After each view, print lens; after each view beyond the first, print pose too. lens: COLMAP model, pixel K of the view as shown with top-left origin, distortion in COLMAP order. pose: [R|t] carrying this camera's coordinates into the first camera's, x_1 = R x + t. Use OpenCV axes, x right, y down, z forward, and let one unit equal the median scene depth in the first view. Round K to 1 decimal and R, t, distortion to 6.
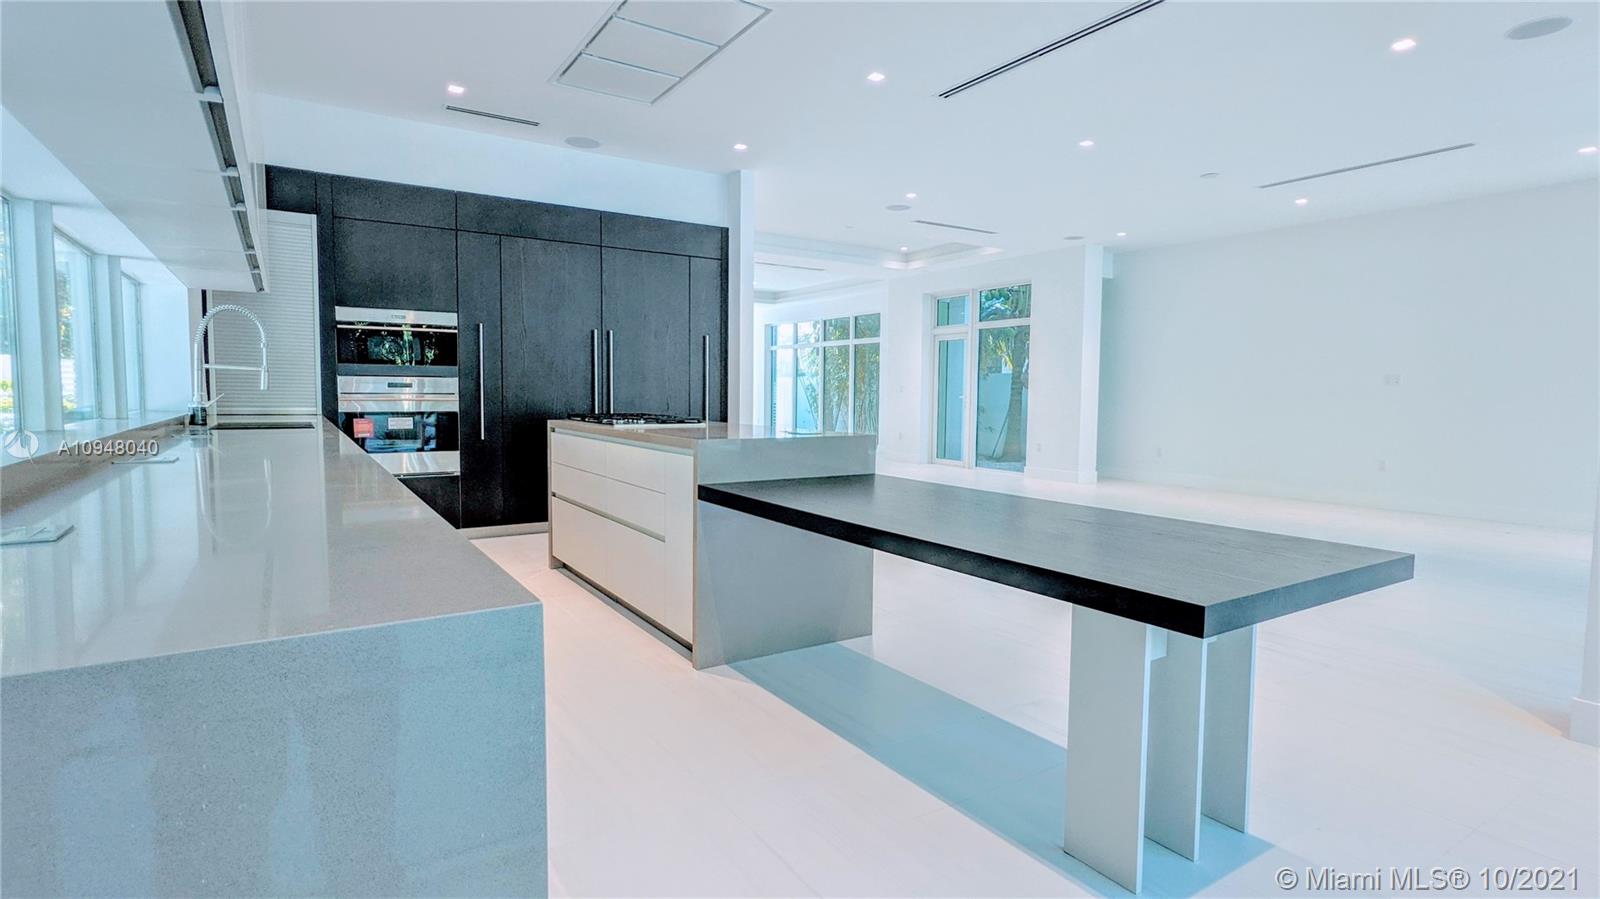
lens RADIAL K [[777.9, 0, 800.4], [0, 777.9, 441.8], [0, 0, 1]] dist [-0.000322, 0.000403]
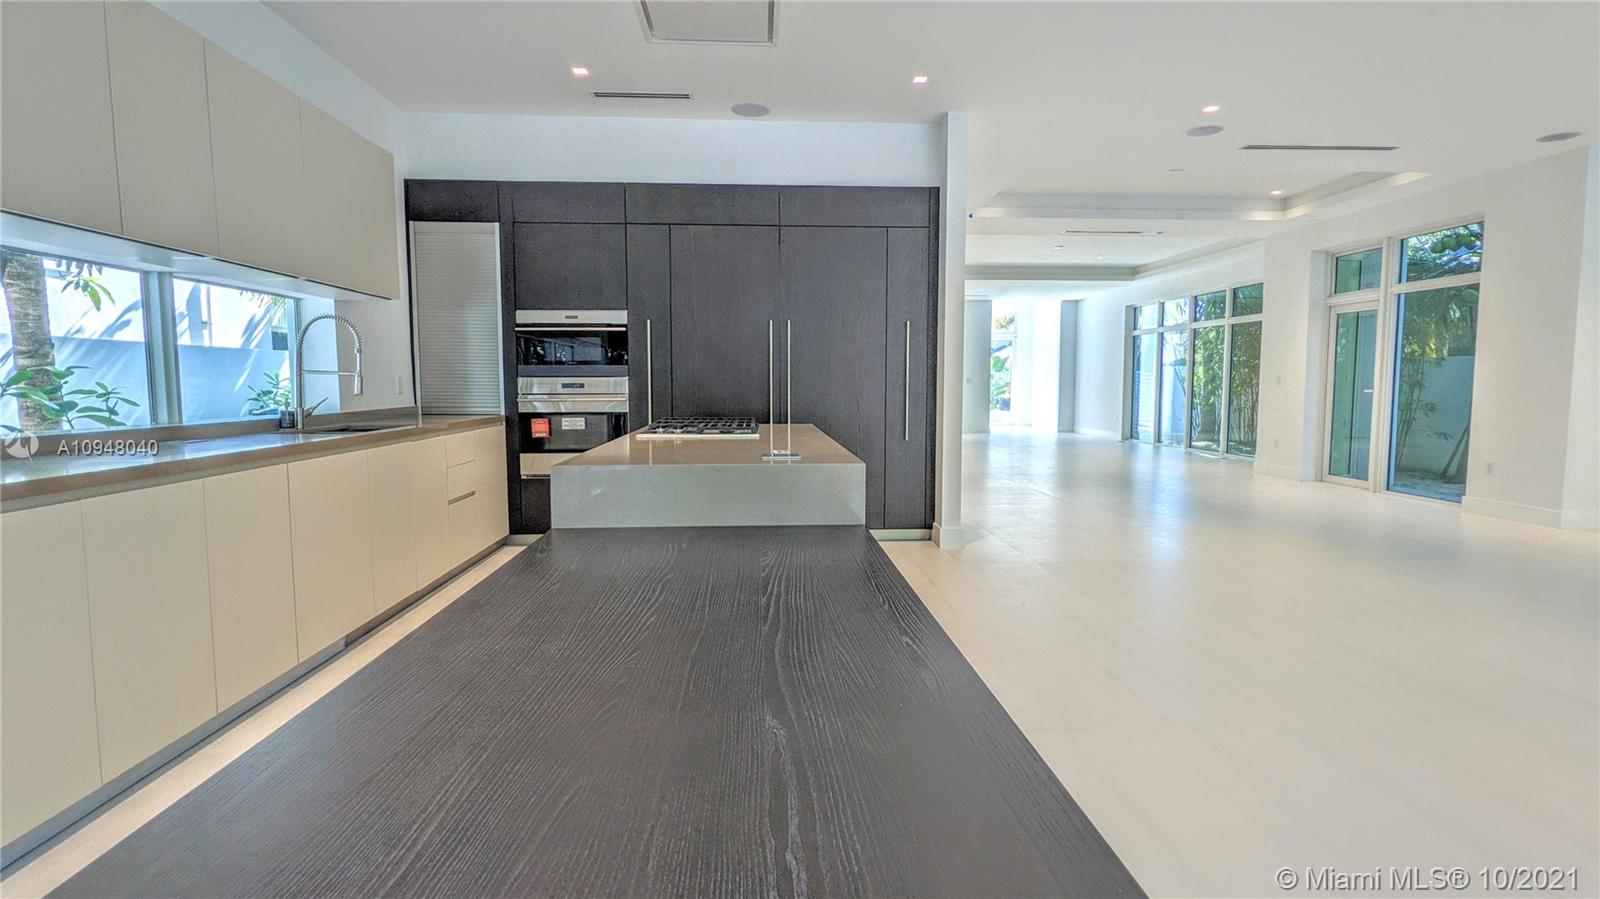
lens RADIAL K [[777.9, 0, 800.4], [0, 777.9, 441.8], [0, 0, 1]] dist [-0.000322, 0.000403]
pose [[0.872289, 0.027840, -0.488197, 0.188752], [-0.022704, 0.999607, 0.016437, -0.019579], [0.488463, -0.003254, 0.872578, 0.223769]]
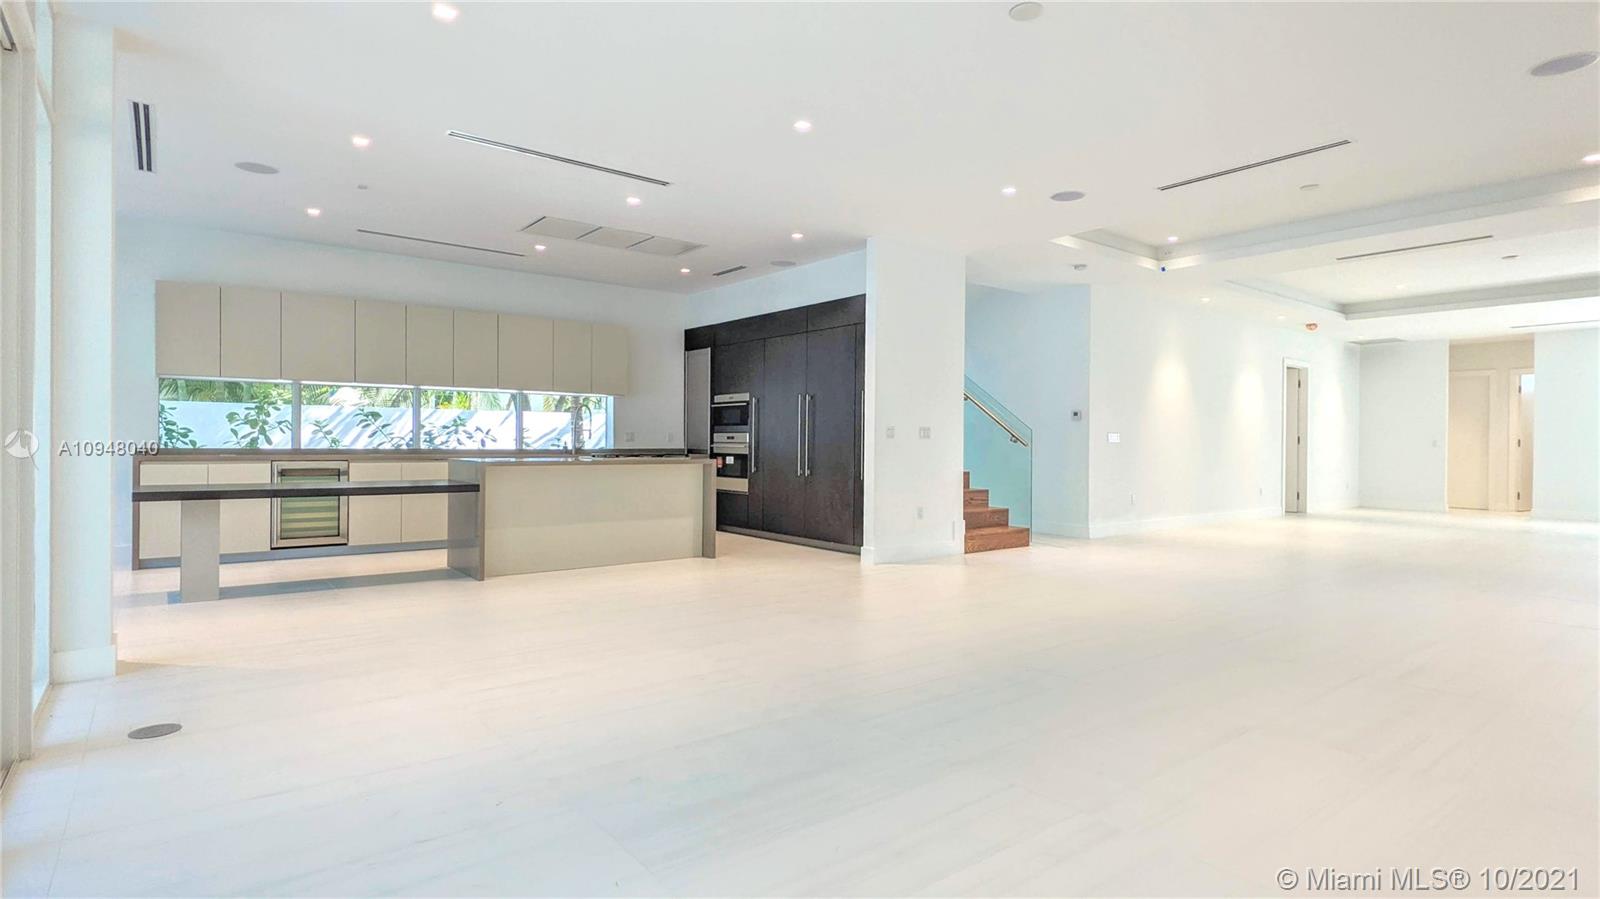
lens RADIAL K [[777.9, 0, 800.4], [0, 777.9, 441.8], [0, 0, 1]] dist [-0.000322, 0.000403]
pose [[0.116159, 0.002017, -0.993229, 0.994200], [-0.073620, 0.997265, -0.006585, -0.052898], [0.990498, 0.073886, 0.115989, 0.786491]]
